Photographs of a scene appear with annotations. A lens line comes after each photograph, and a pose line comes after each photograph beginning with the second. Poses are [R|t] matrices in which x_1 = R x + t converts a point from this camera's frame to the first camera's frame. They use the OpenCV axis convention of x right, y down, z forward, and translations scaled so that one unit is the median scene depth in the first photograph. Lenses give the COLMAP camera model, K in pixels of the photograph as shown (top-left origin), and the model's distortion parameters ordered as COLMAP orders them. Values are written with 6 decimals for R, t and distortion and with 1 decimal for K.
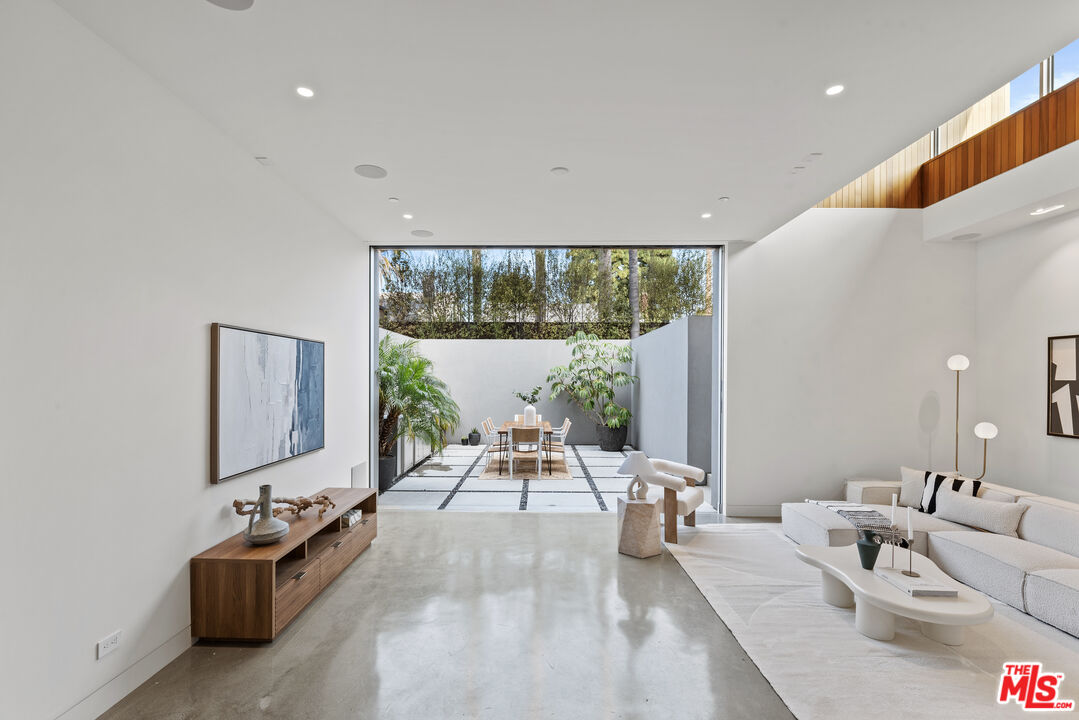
lens RADIAL K [[461.0, 0, 533.7], [0, 461.0, 379.8], [0, 0, 1]] dist [0.000539, 0.000280]
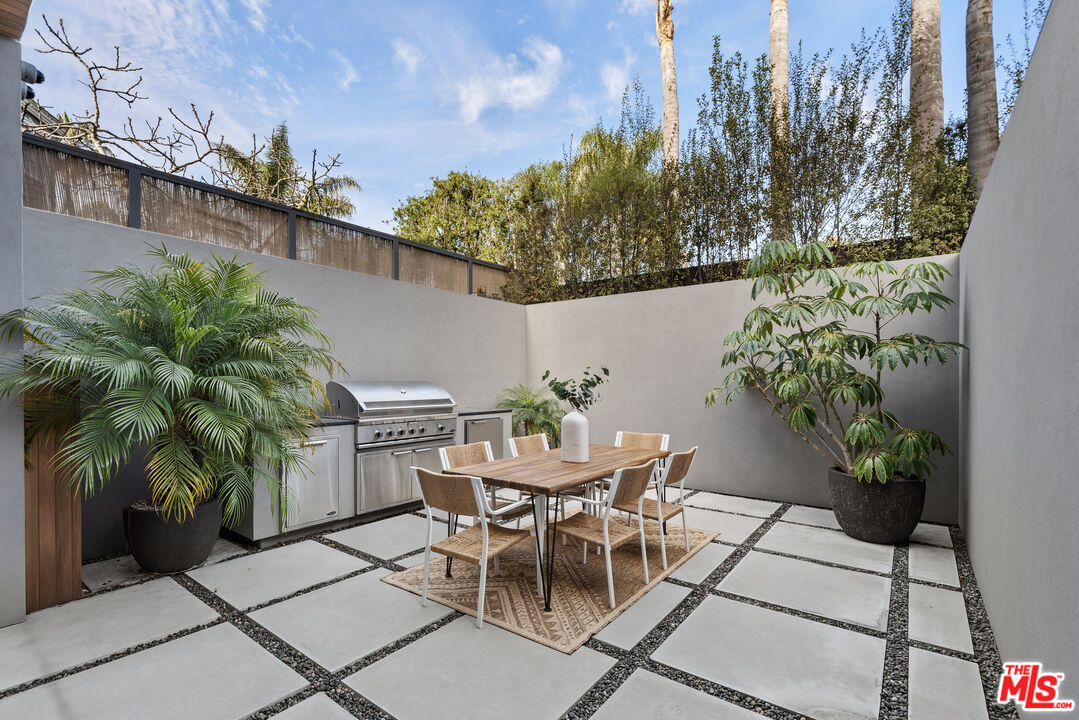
lens RADIAL K [[481.8, 0, 540.5], [0, 481.8, 380.0], [0, 0, 1]] dist [-0.017847, 0.000167]
pose [[0.804786, -0.002666, -0.593559, 0.488866], [-0.000311, 0.999988, -0.004914, 0.062870], [0.593565, 0.004139, 0.804775, 1.374482]]
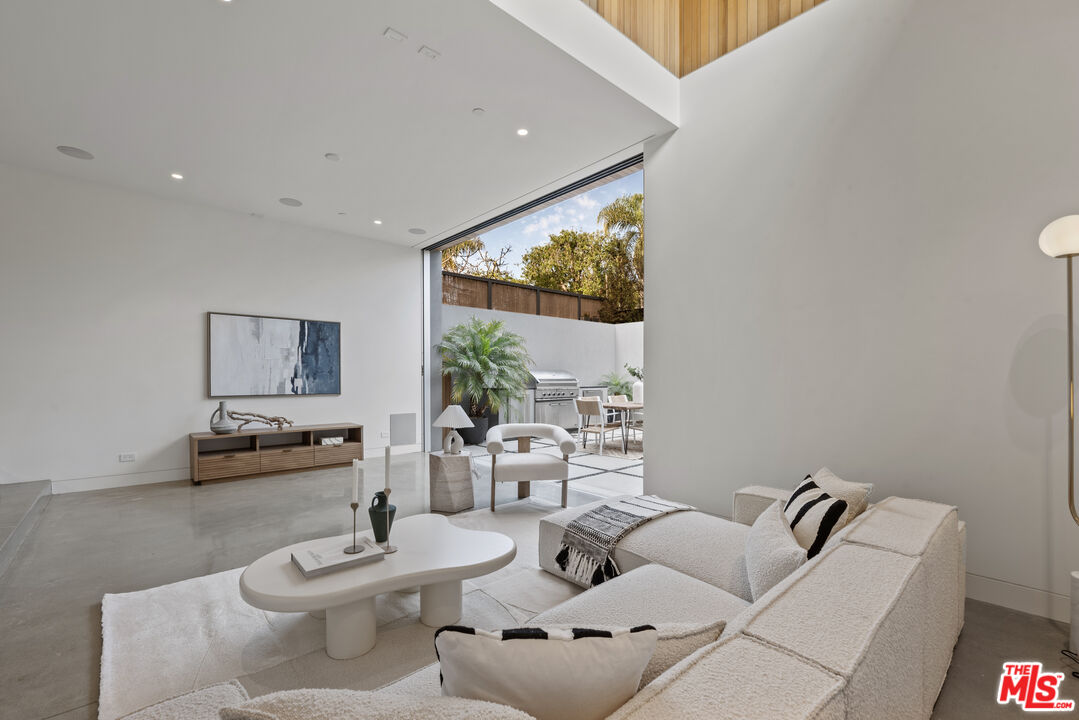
lens RADIAL K [[453.6, 0, 539.4], [0, 453.6, 378.5], [0, 0, 1]] dist [0.020779, 0.000085]
pose [[0.680668, -0.000144, -0.732592, 1.133299], [0.000871, 0.999999, 0.000613, 0.105091], [0.732591, -0.001055, 0.680668, 0.513223]]
